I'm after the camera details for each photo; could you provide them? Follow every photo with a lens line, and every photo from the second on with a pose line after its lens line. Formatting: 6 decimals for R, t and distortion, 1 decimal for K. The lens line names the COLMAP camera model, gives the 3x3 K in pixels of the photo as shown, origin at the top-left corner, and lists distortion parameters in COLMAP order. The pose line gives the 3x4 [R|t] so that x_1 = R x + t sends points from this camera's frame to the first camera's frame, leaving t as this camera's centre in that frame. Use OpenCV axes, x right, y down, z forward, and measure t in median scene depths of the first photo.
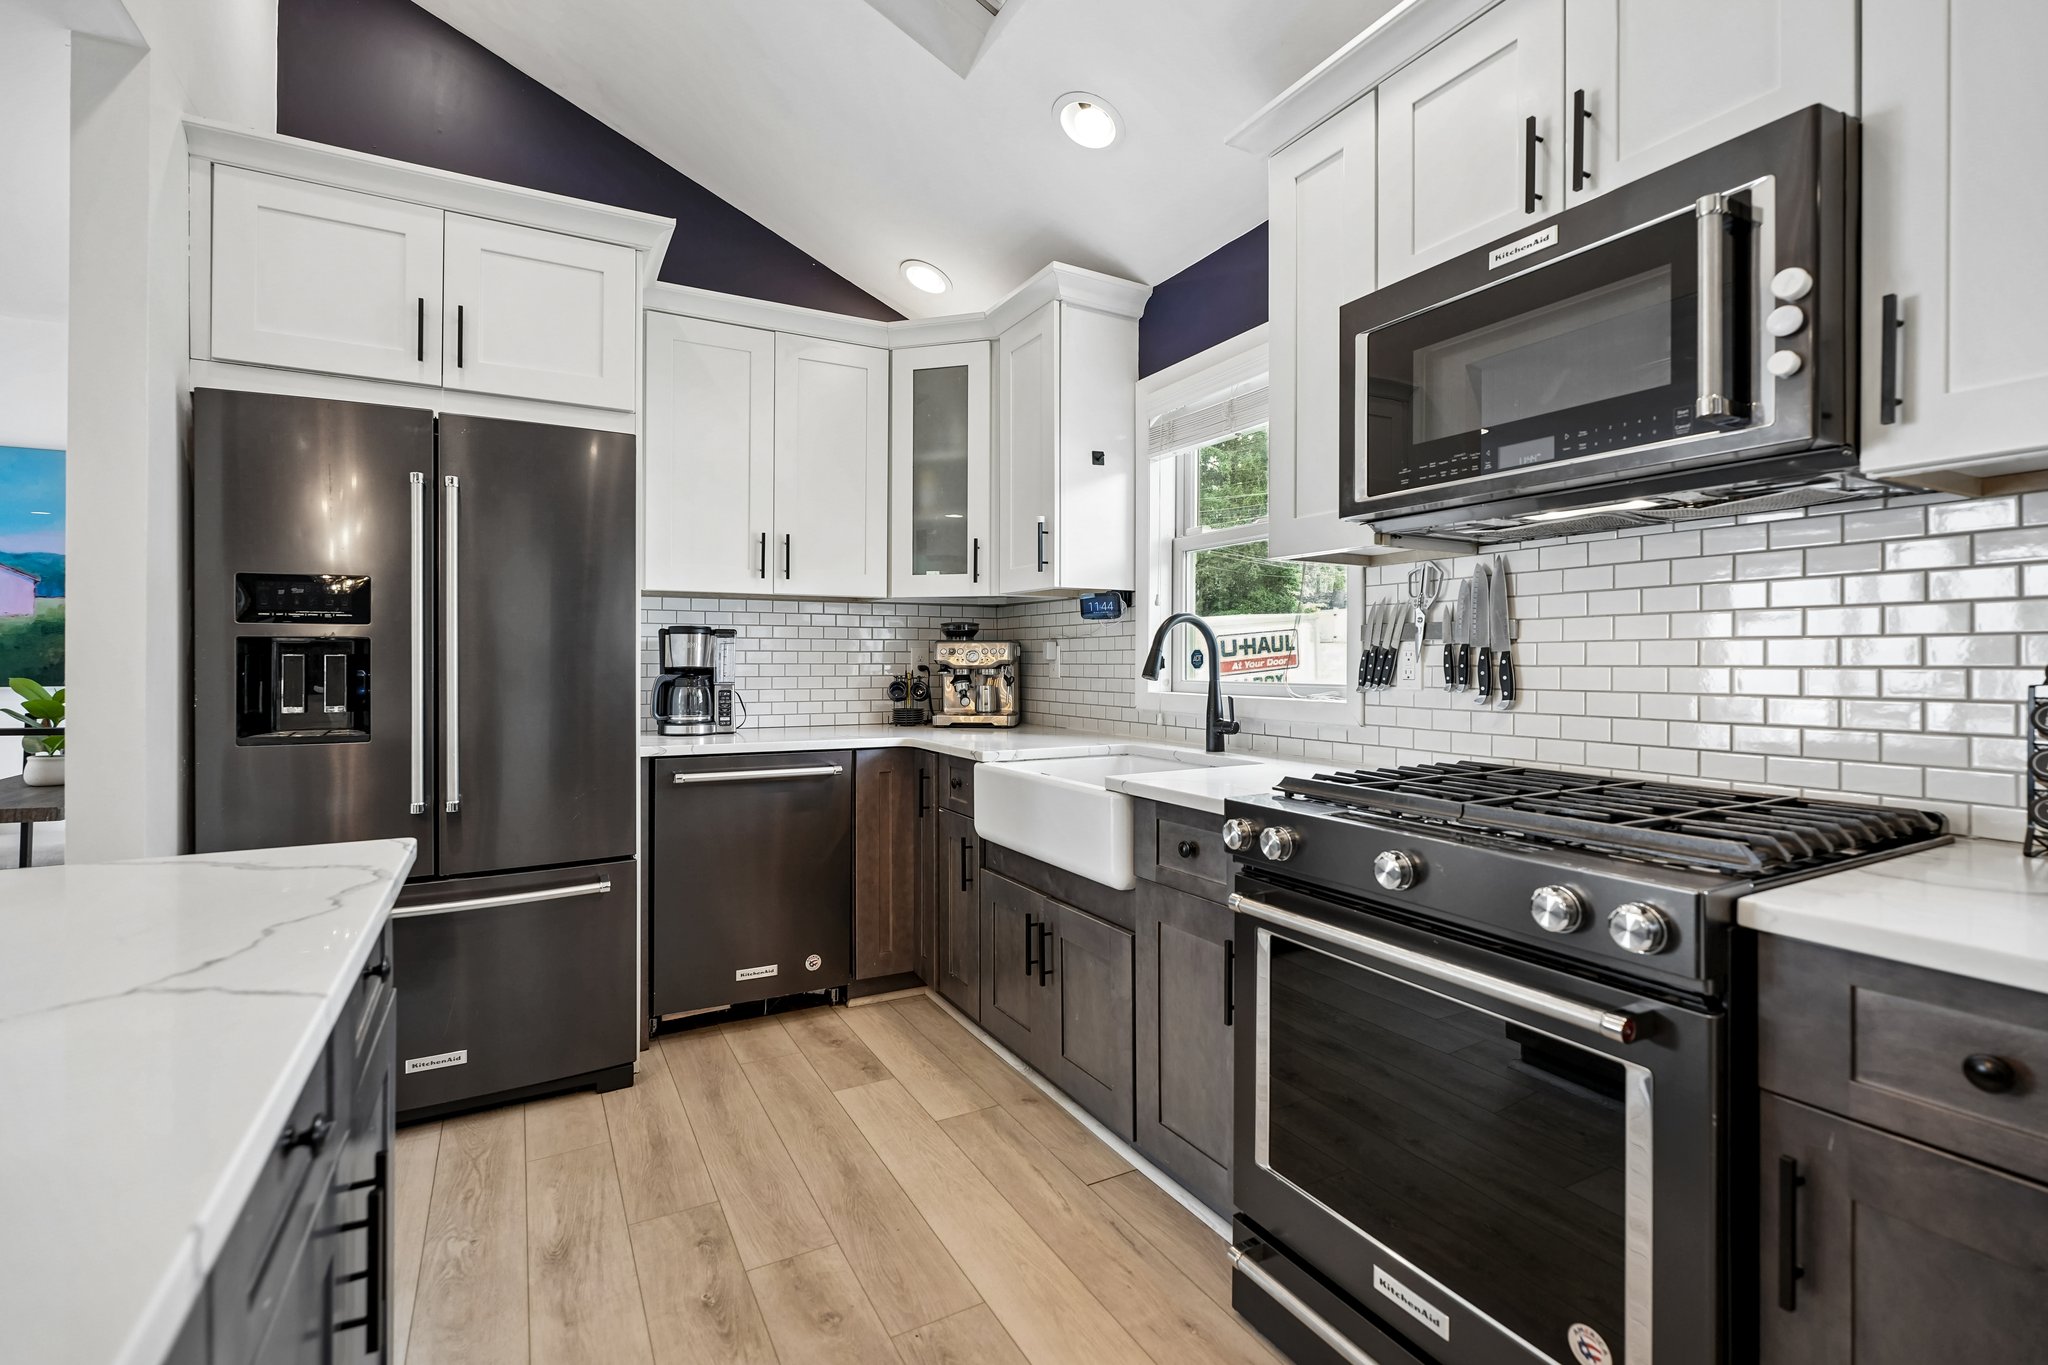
lens RADIAL K [[928.2, 0, 1023.6], [0, 928.2, 658.6], [0, 0, 1]] dist [0.000459, 0.000522]
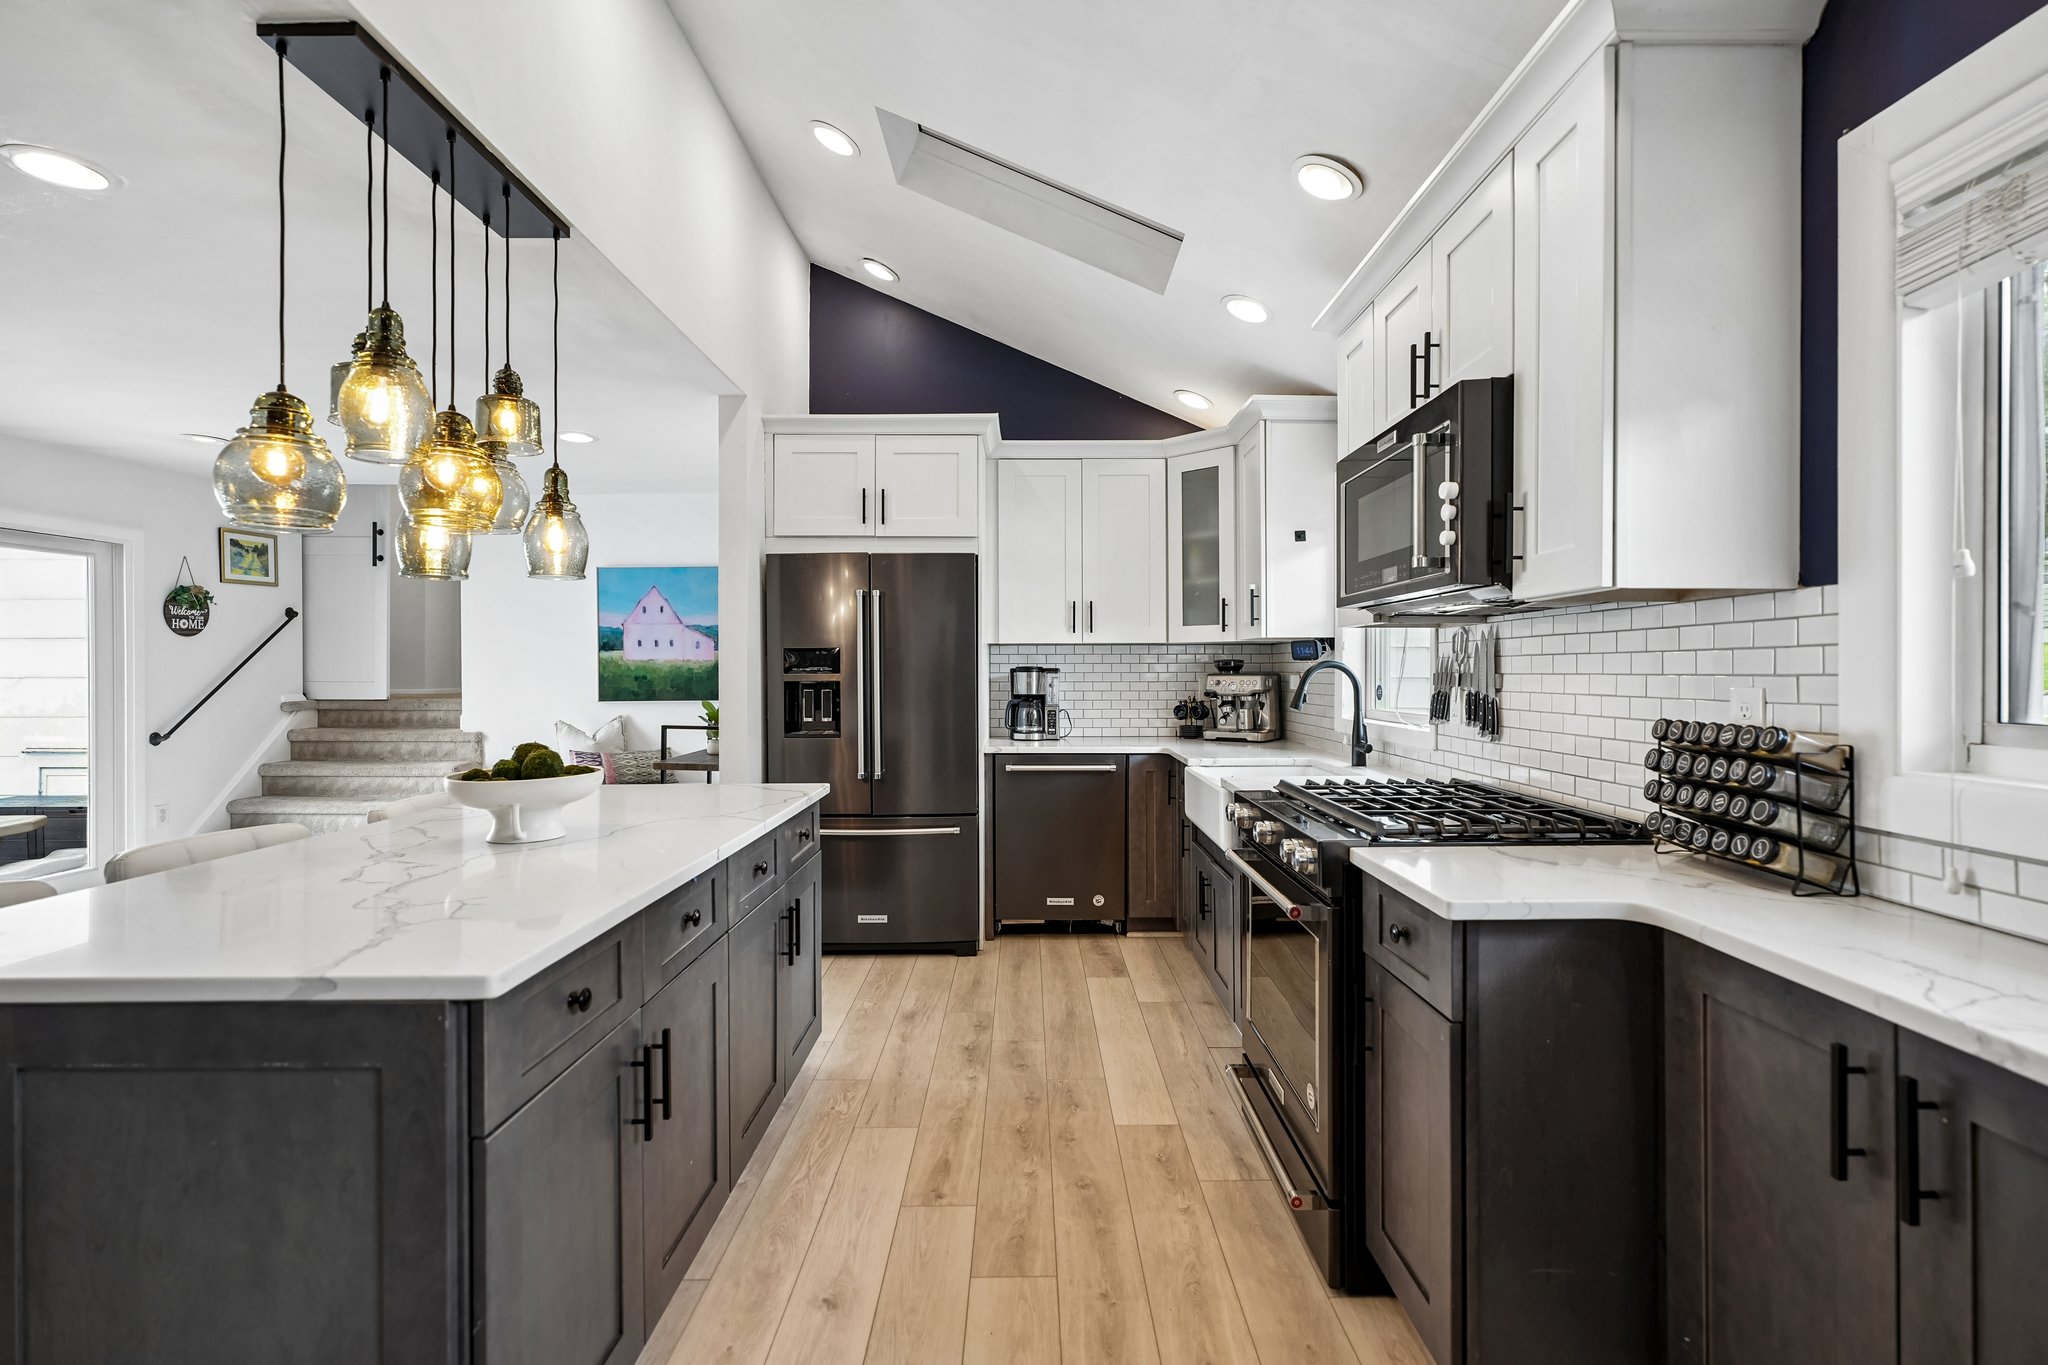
lens RADIAL K [[933.6, 0, 1030.3], [0, 933.6, 672.8], [0, 0, 1]] dist [0.001182, 0.001071]
pose [[0.876782, -0.001674, -0.480886, 0.452669], [0.005034, 0.999971, 0.005697, -0.042467], [0.480862, -0.007416, 0.876765, -0.384755]]
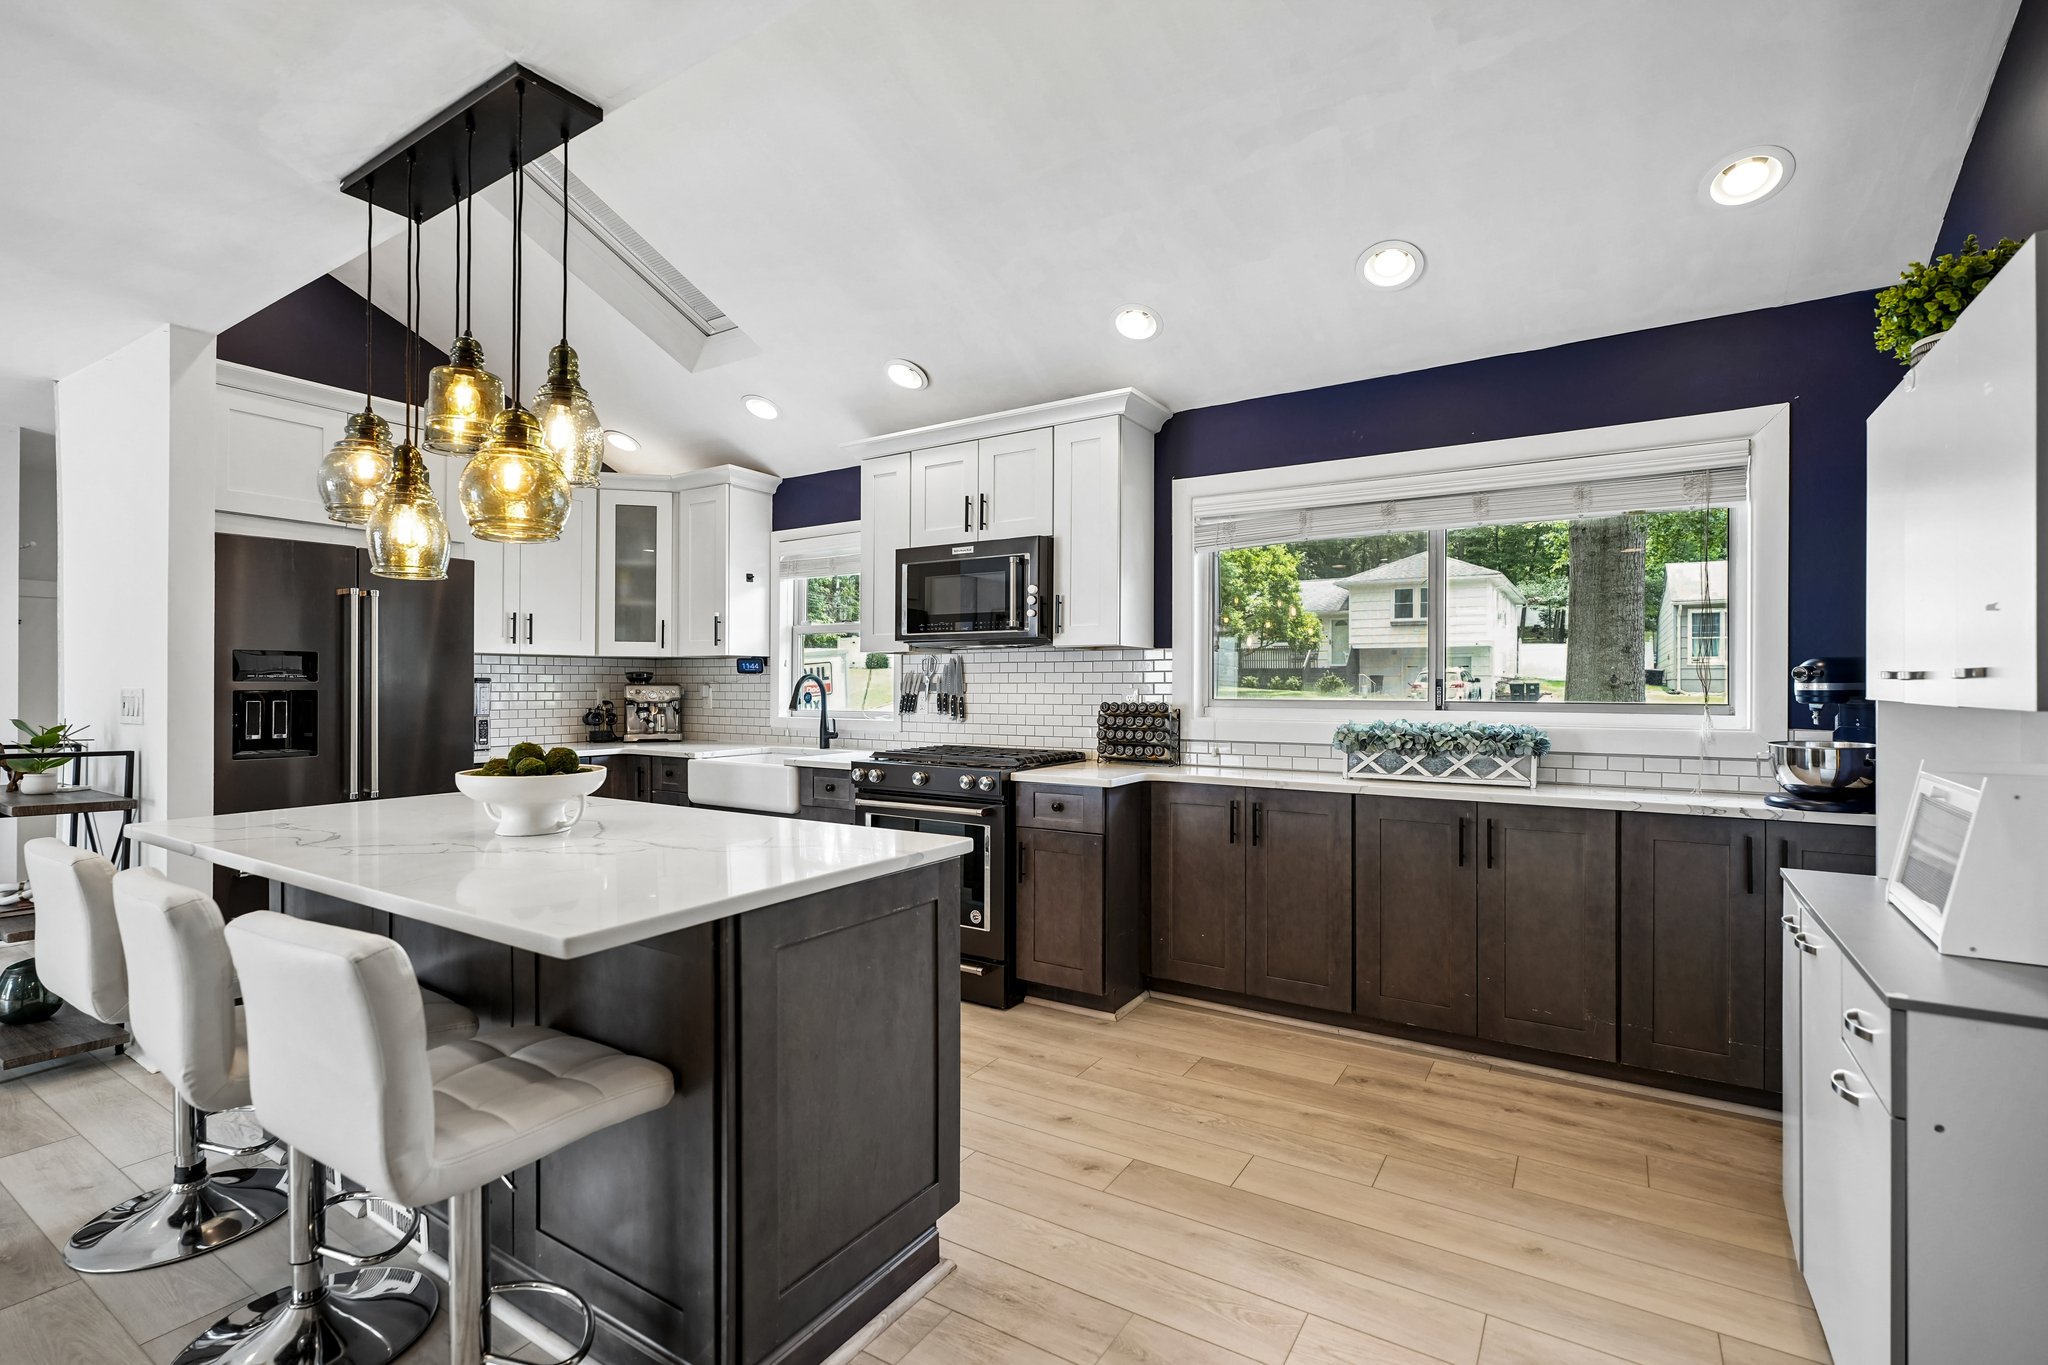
lens RADIAL K [[942.7, 0, 1024.0], [0, 942.7, 682.5], [0, 0, 1]] dist [-0.001177, 0.000284]
pose [[0.874138, 0.003137, 0.485667, -0.380375], [-0.003422, 0.999994, -0.000299, -0.034270], [-0.485665, -0.001401, 0.874144, -0.885237]]
